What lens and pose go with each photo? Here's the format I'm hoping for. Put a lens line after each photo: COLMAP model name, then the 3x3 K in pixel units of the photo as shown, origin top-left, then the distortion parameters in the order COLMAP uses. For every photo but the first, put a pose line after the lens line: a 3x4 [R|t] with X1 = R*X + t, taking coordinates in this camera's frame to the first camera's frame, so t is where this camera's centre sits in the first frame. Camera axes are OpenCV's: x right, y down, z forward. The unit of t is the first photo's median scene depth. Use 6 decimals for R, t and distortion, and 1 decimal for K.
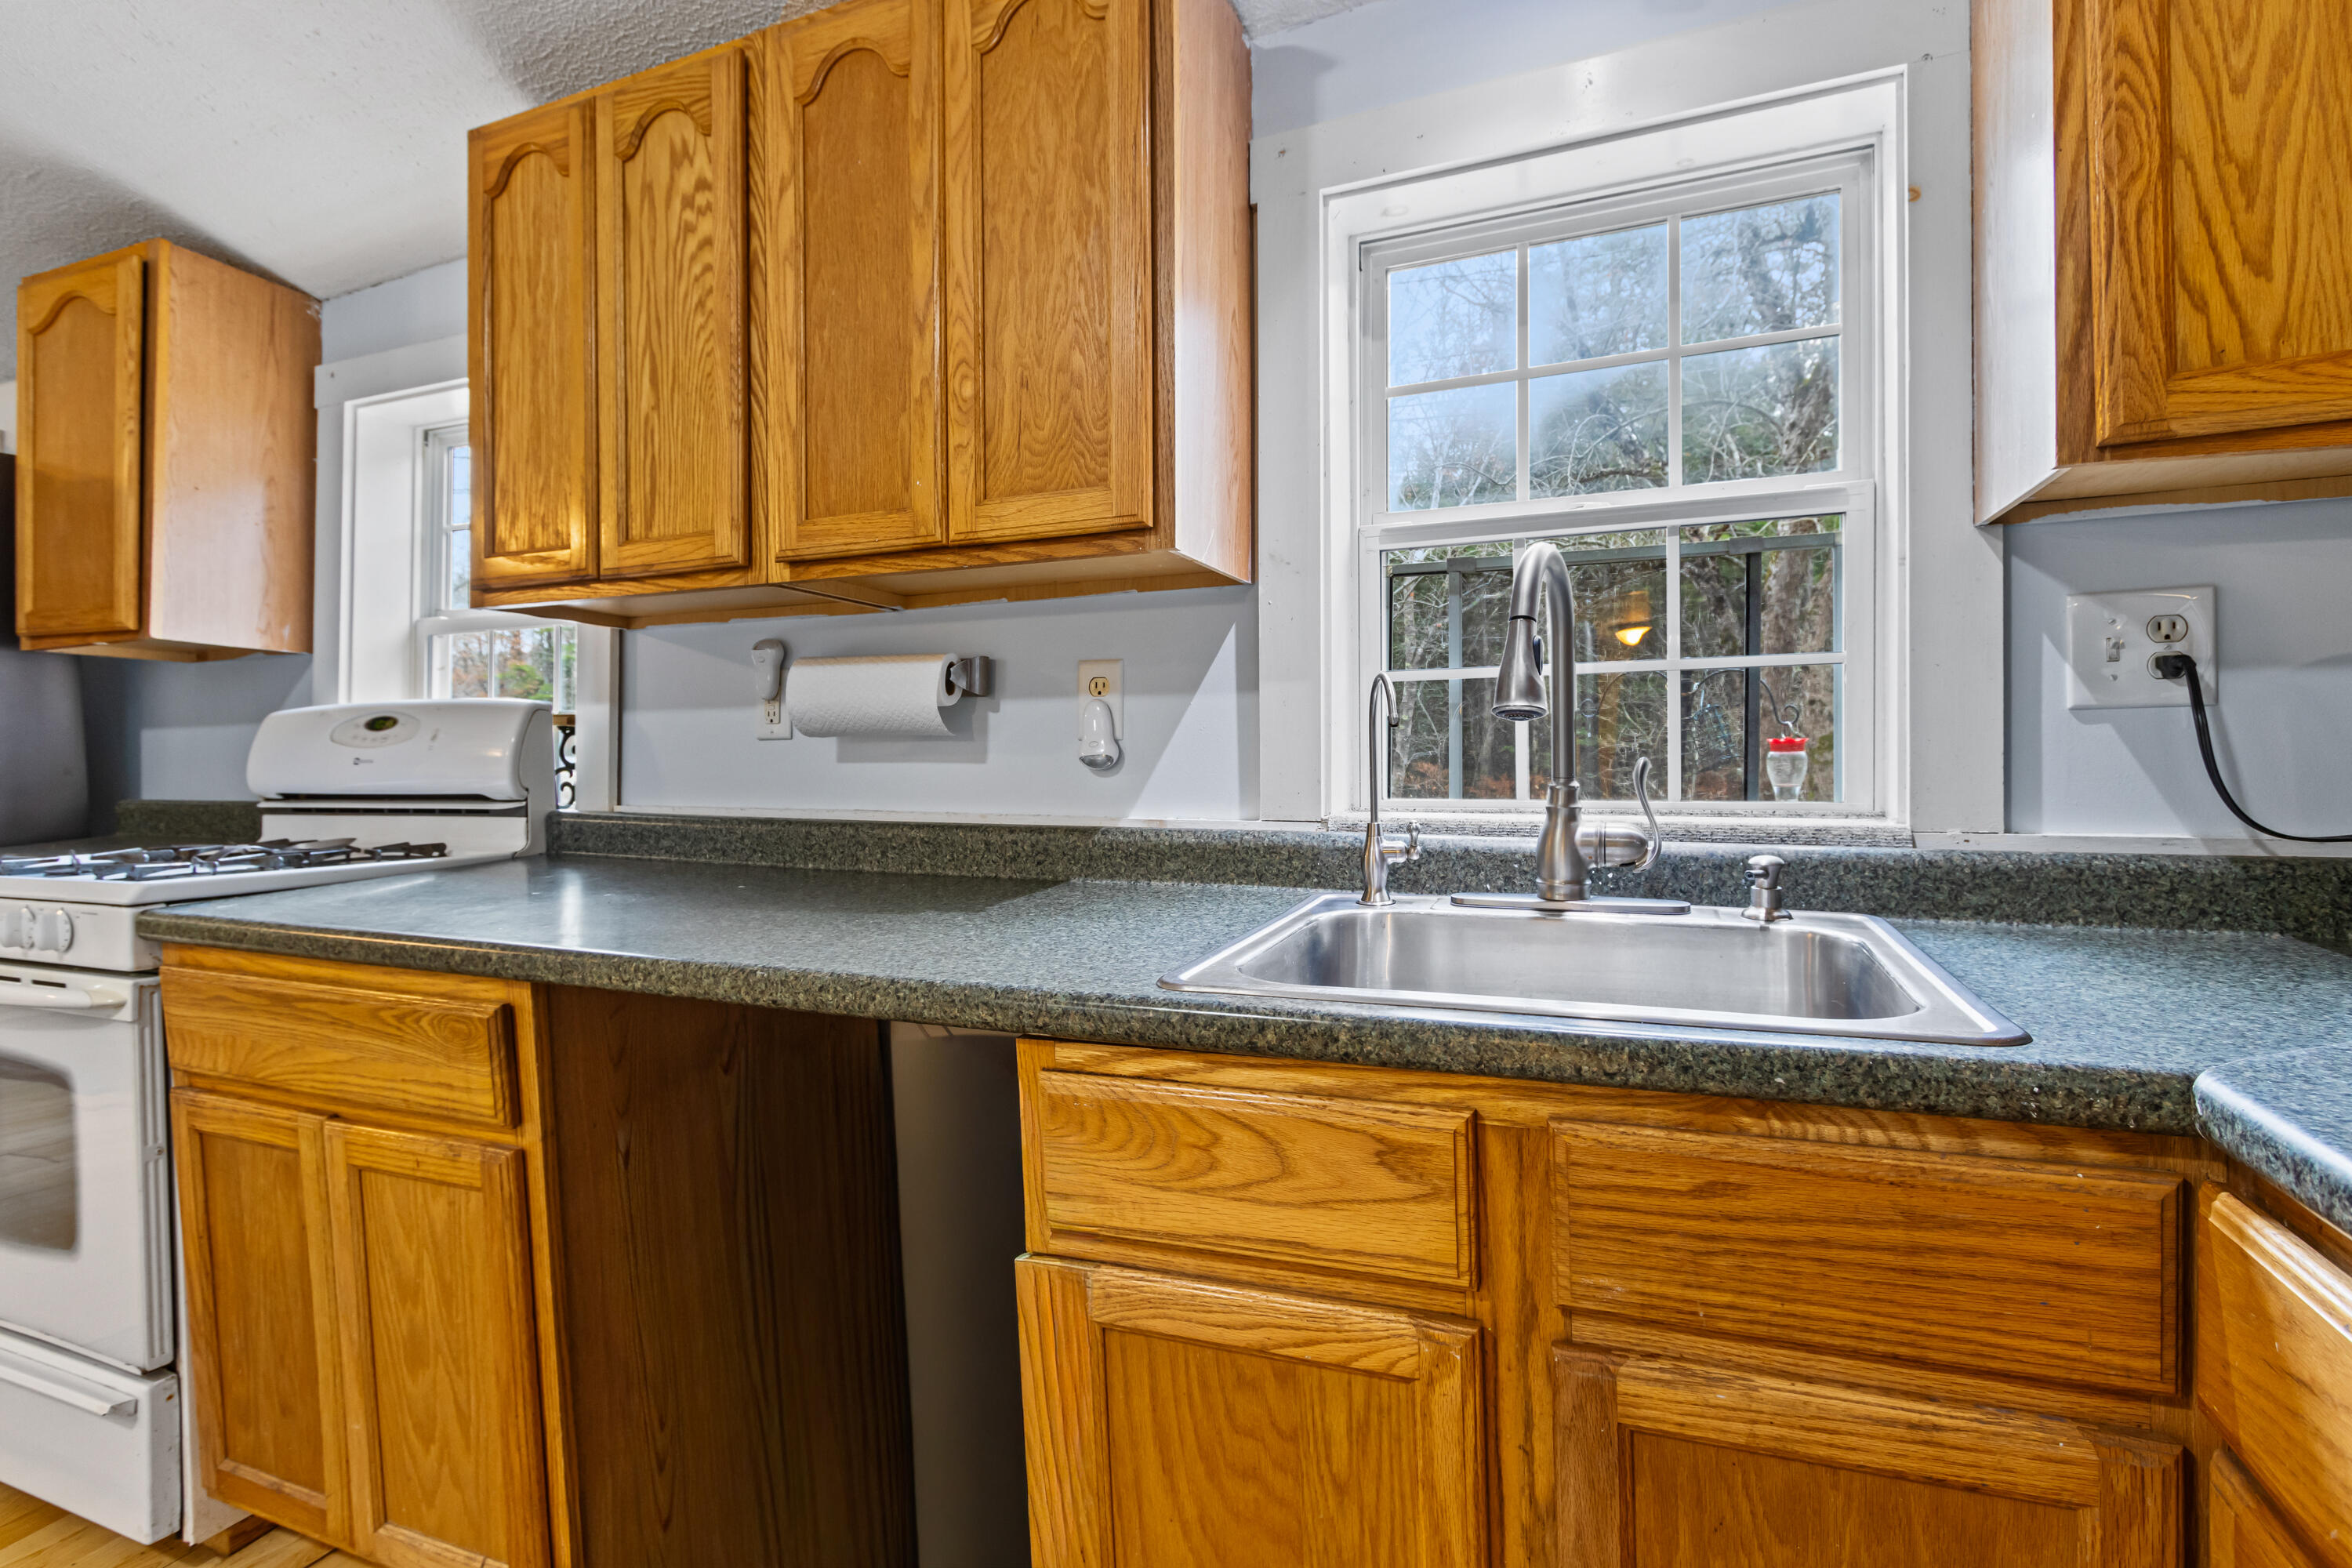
lens RADIAL K [[1205.3, 0, 1114.2], [0, 1205.3, 770.1], [0, 0, 1]] dist [0.001233, -0.000744]
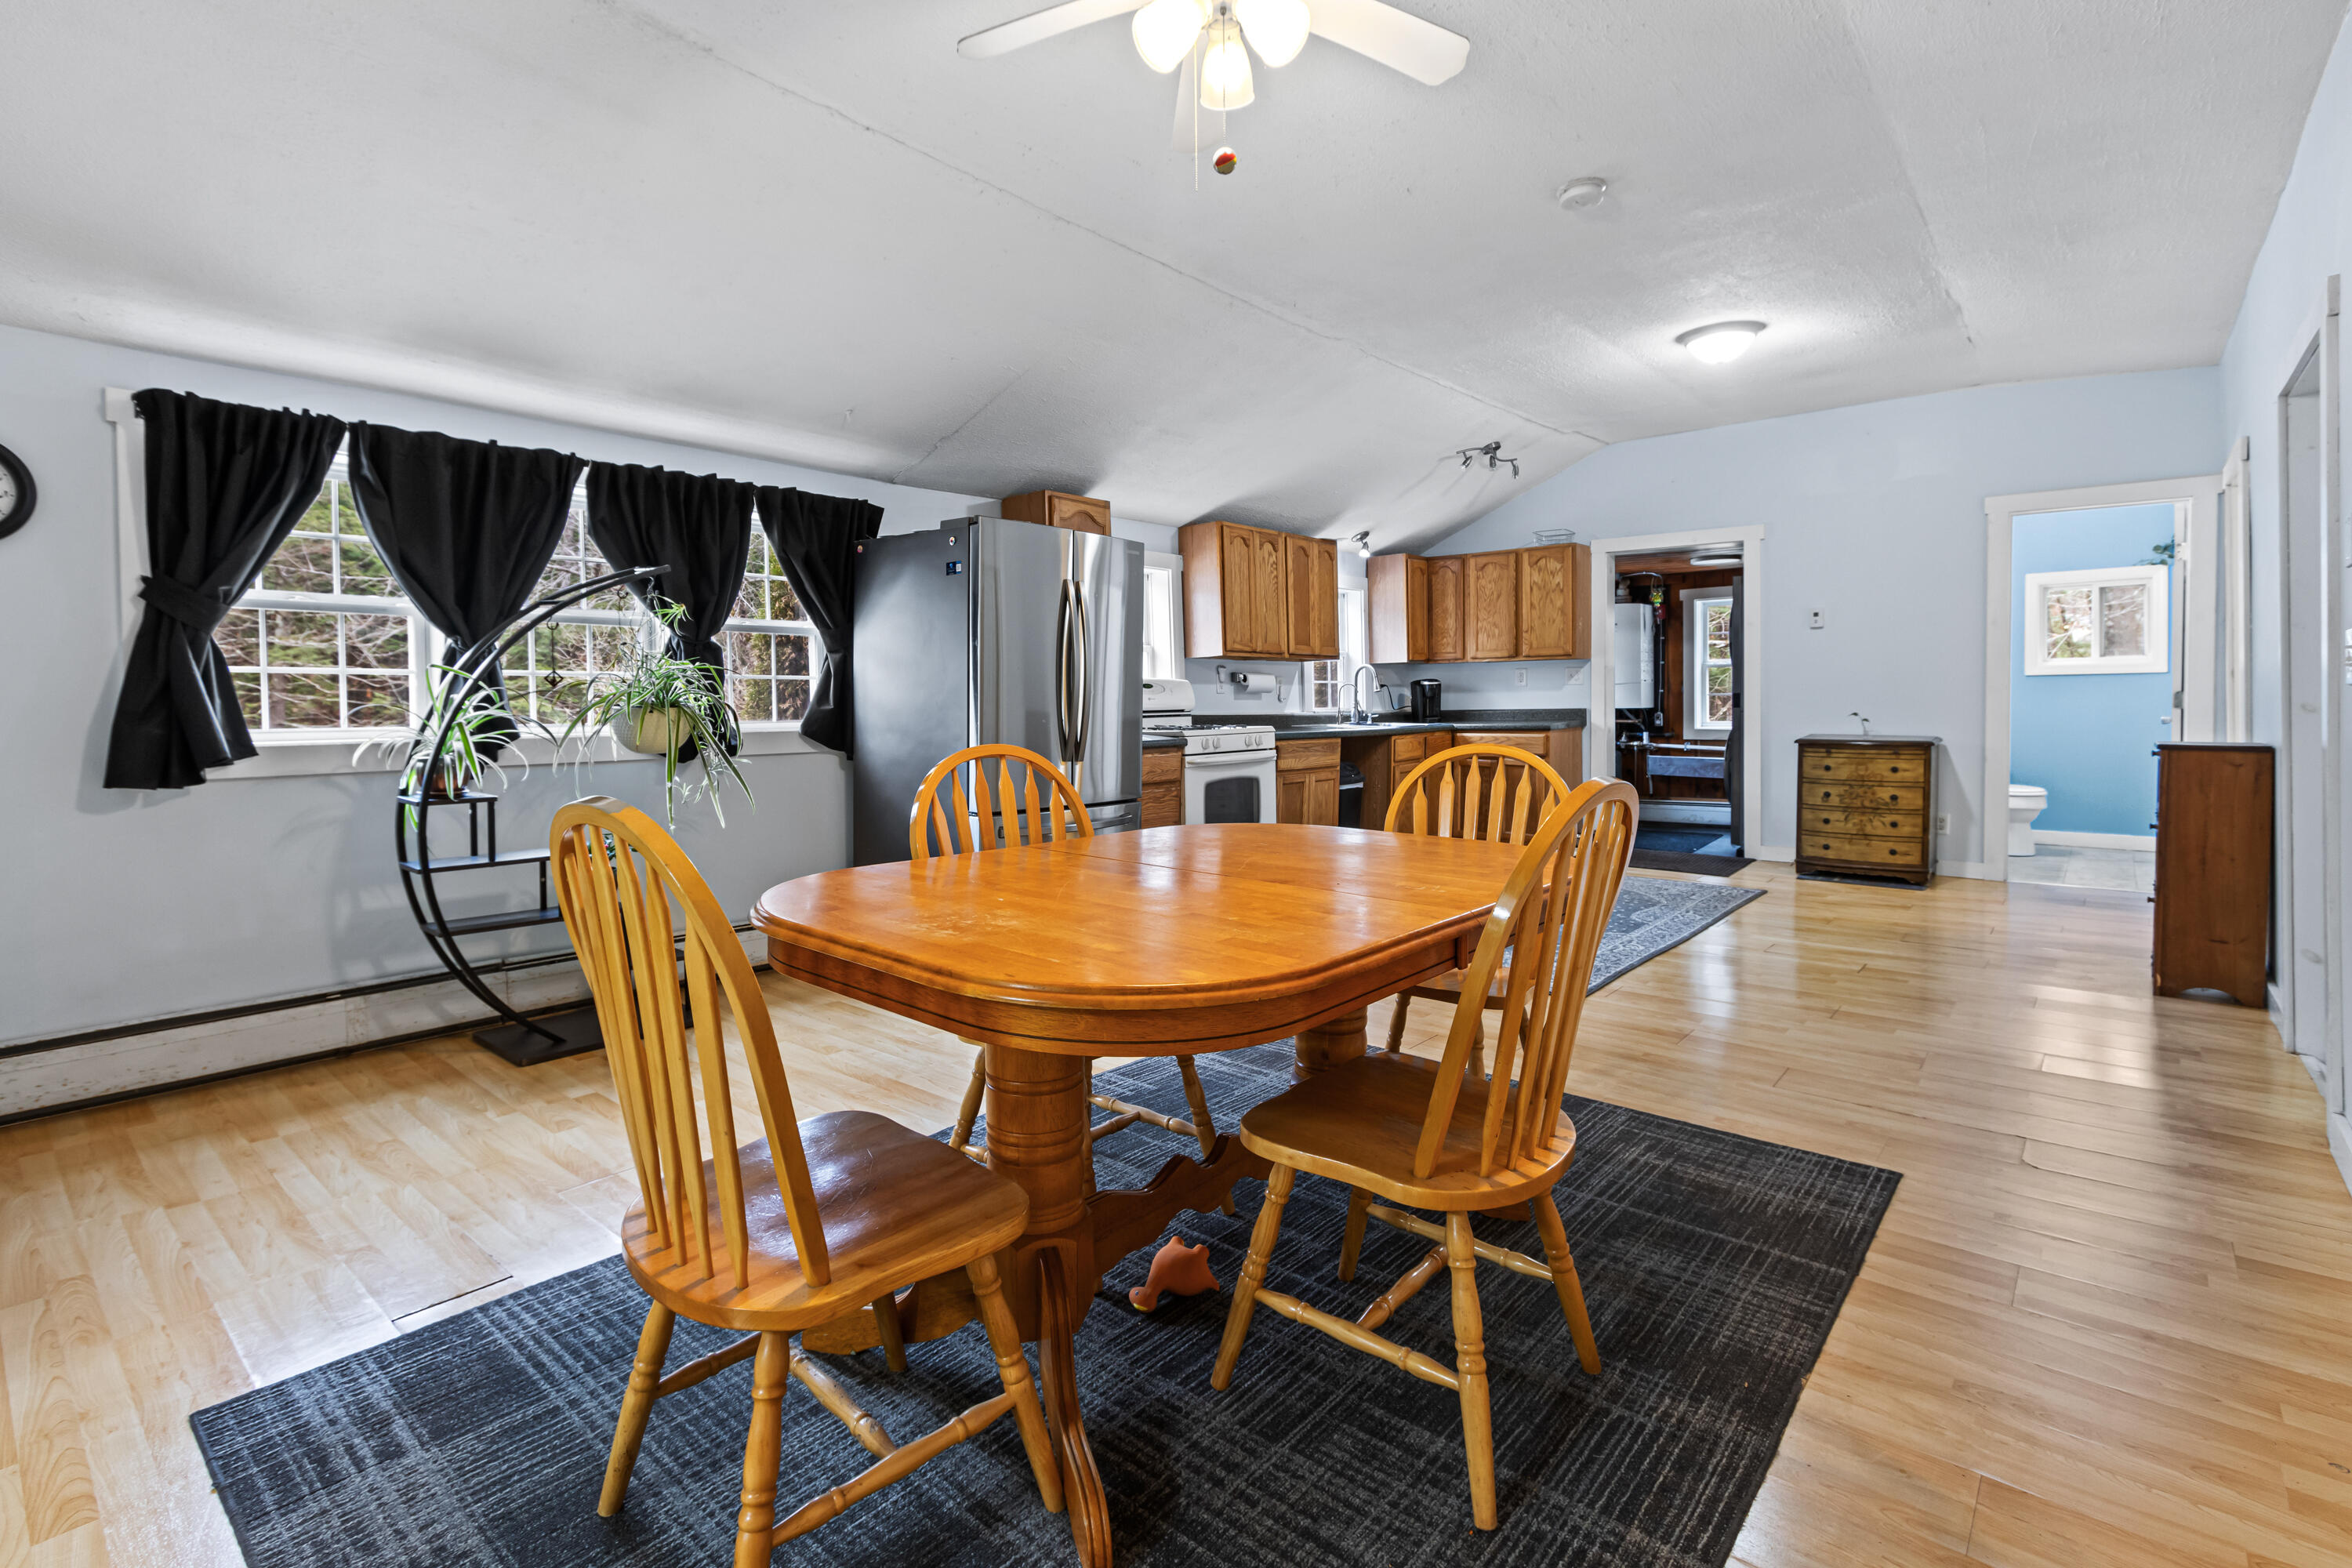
lens RADIAL K [[1099.2, 0, 1144.5], [0, 1099.2, 729.2], [0, 0, 1]] dist [0.009698, -0.003351]
pose [[0.316315, -0.017288, 0.948497, -4.680451], [0.023661, 0.999667, 0.010330, 0.055631], [-0.948359, 0.019174, 0.316619, 0.243575]]
